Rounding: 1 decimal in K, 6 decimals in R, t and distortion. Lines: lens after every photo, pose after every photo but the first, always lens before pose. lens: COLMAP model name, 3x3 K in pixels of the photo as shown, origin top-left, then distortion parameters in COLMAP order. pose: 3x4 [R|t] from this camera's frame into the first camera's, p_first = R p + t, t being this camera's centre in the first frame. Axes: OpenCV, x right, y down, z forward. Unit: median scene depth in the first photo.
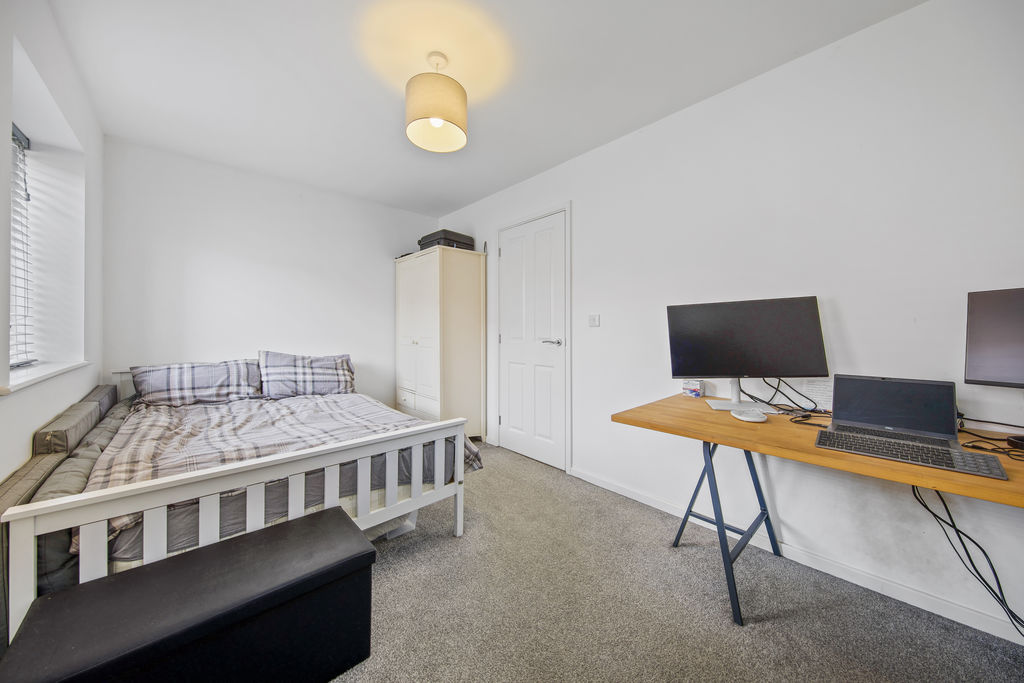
lens RADIAL K [[352.8, 0, 510.7], [0, 352.8, 325.3], [0, 0, 1]] dist [-0.000021, -0.000046]
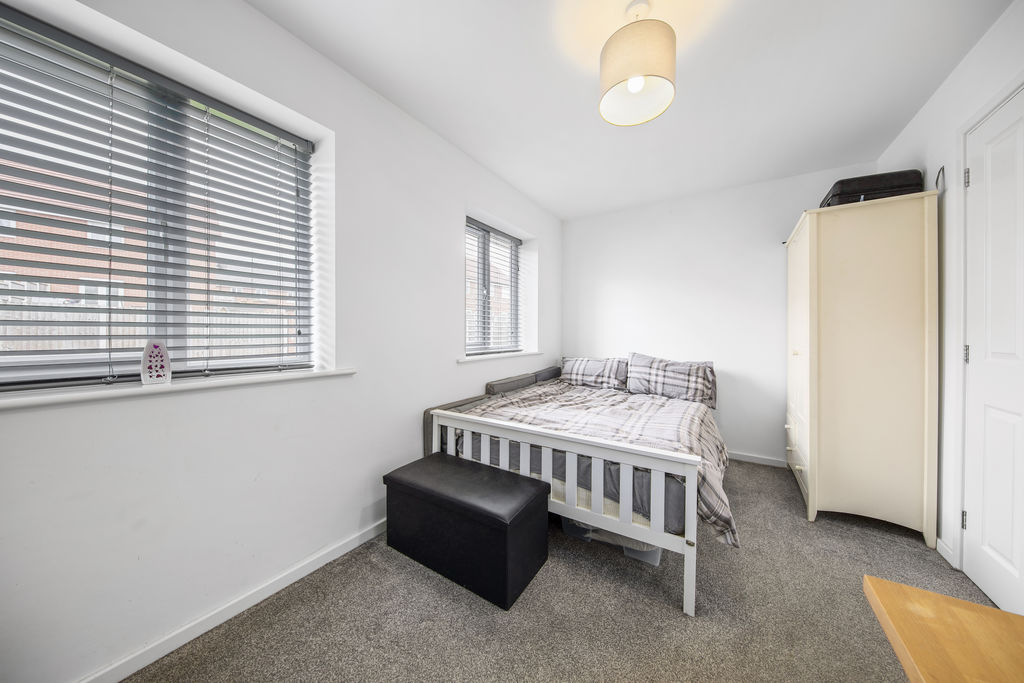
lens RADIAL K [[328.0, 0, 517.2], [0, 328.0, 334.8], [0, 0, 1]] dist [-0.000432, -0.000129]
pose [[0.255805, 0.001465, -0.966727, 0.317168], [0.008305, 0.999959, 0.003713, 0.005450], [0.966693, -0.008979, 0.255782, 0.359769]]
